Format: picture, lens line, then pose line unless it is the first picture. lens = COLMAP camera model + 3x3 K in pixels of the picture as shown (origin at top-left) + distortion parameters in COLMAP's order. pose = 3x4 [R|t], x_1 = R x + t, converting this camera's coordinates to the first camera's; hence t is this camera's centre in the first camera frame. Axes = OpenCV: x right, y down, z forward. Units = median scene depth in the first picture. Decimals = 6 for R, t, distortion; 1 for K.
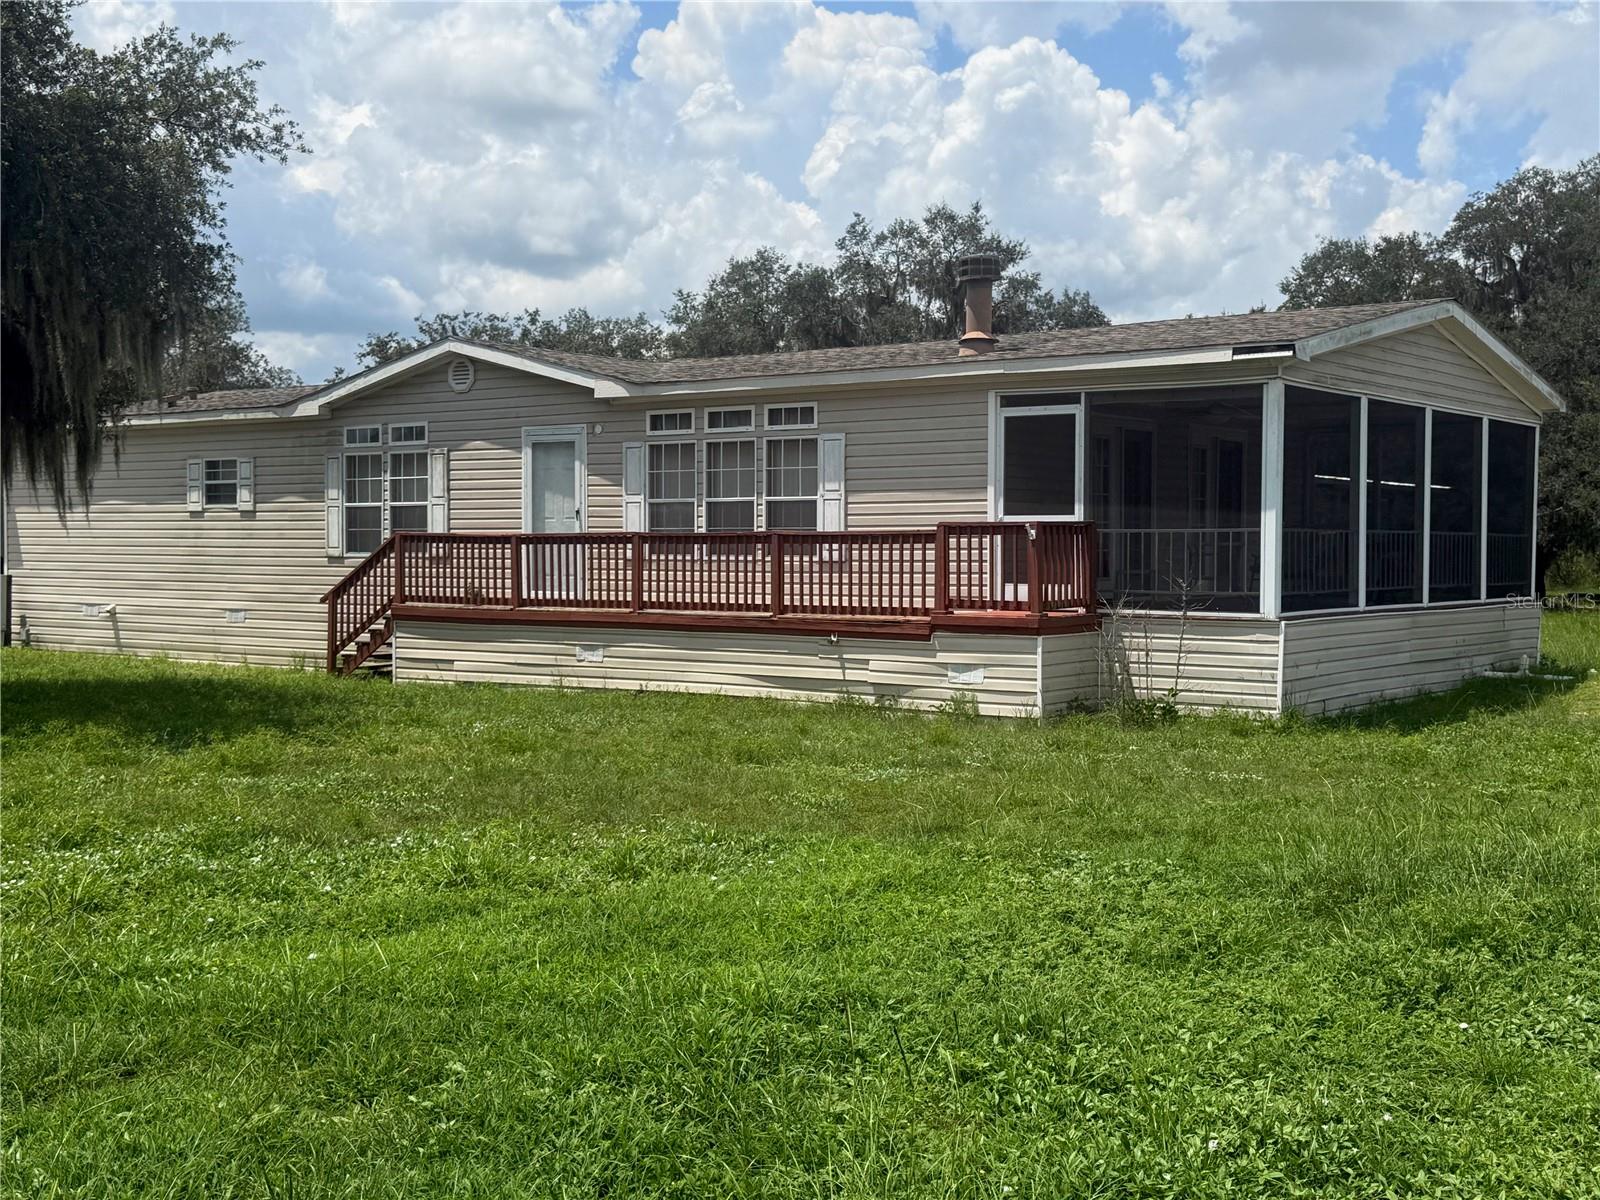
lens RADIAL K [[1873.2, 0, 802.3], [0, 1873.2, 602.7], [0, 0, 1]] dist [0.134024, 0.000000]
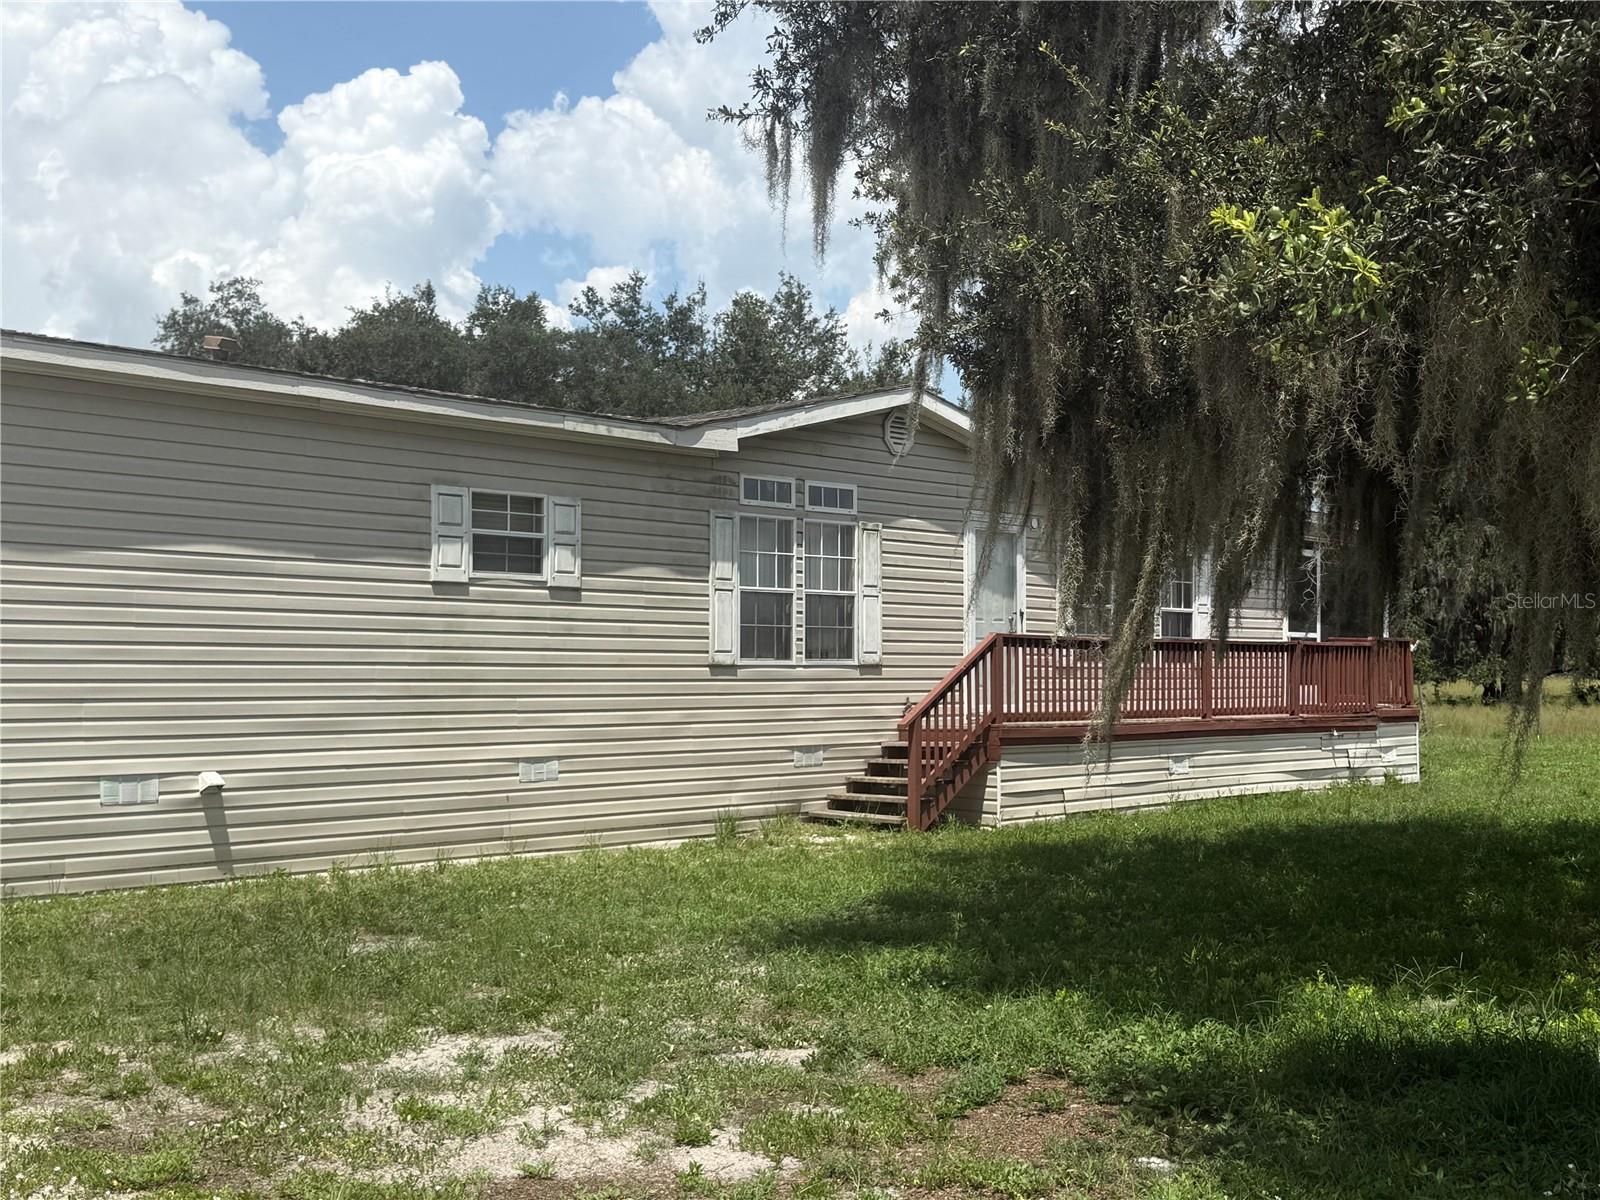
lens RADIAL K [[1873.2, 0, 800.4], [0, 1873.2, 596.4], [0, 0, 1]] dist [0.134024, 0.000000]
pose [[0.085623, 0.033213, 0.995774, -0.943857], [0.022879, 0.999115, -0.035291, -0.025675], [-0.996065, 0.025804, 0.084787, 0.958840]]
